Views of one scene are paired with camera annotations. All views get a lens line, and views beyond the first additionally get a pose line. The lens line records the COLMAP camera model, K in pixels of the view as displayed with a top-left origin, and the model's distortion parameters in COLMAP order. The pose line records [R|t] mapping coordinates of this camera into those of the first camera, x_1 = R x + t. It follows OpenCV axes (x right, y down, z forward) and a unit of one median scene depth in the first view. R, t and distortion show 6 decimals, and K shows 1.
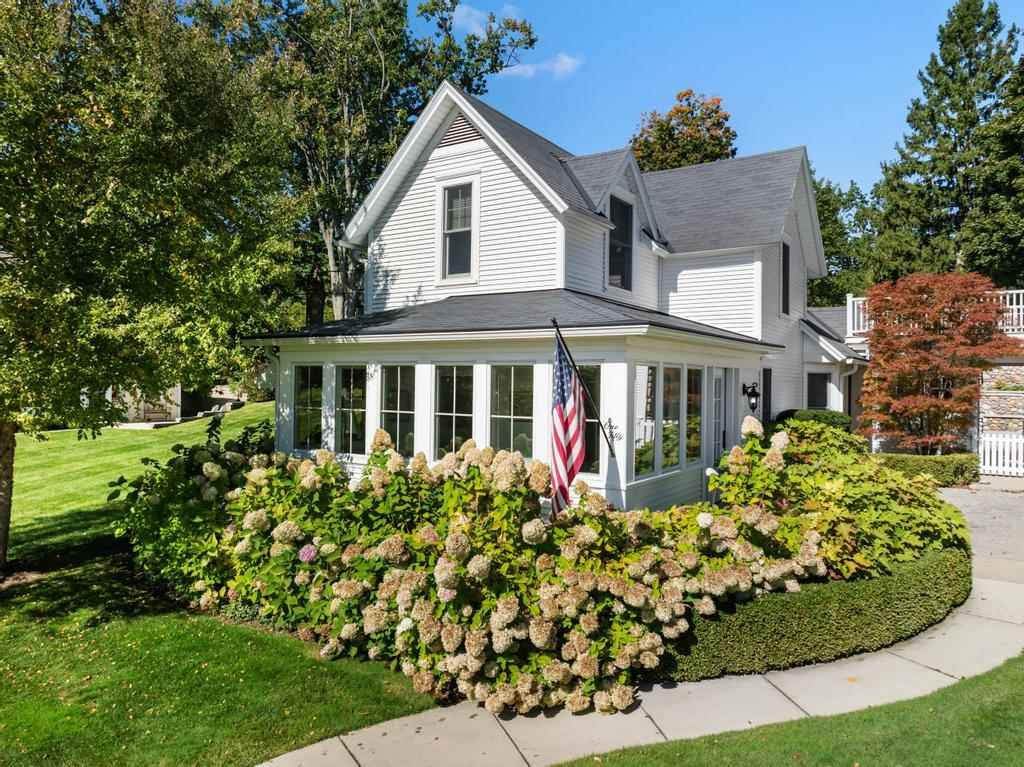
lens RADIAL K [[711.3, 0, 513.9], [0, 711.3, 380.3], [0, 0, 1]] dist [-0.036992, 0.011611]
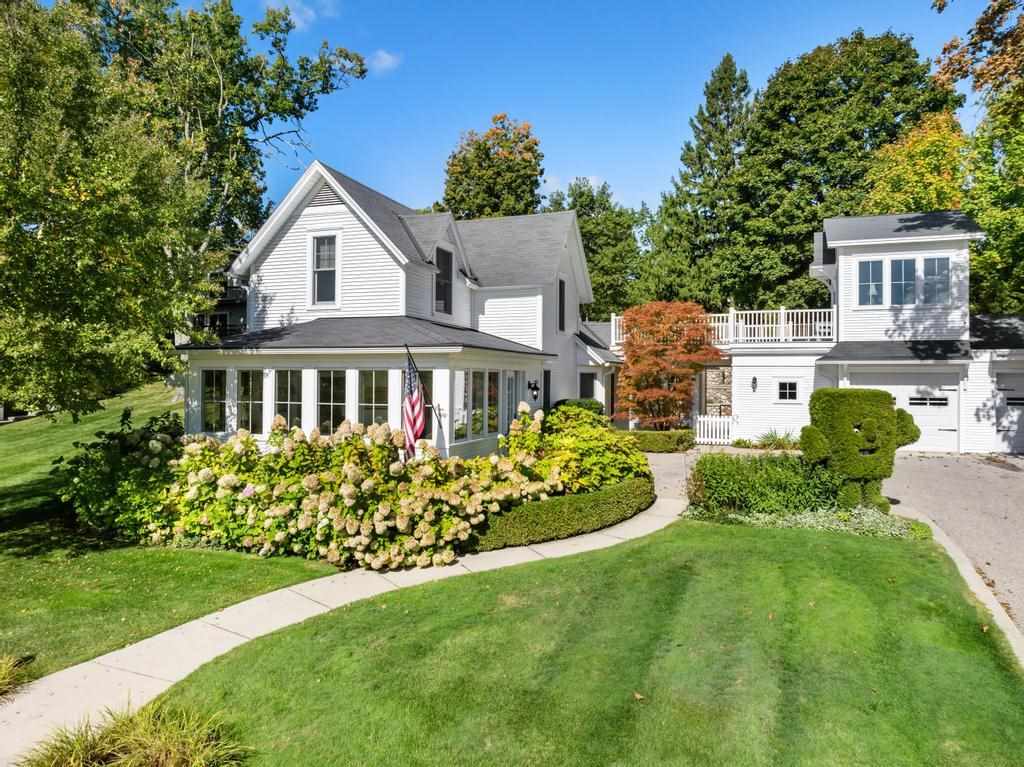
lens RADIAL K [[711.3, 0, 514.8], [0, 711.3, 378.5], [0, 0, 1]] dist [-0.036992, 0.011611]
pose [[0.968151, -0.004474, 0.250328, -0.072795], [0.003933, 0.999989, 0.002659, -0.005097], [-0.250337, -0.001590, 0.968157, -0.433143]]
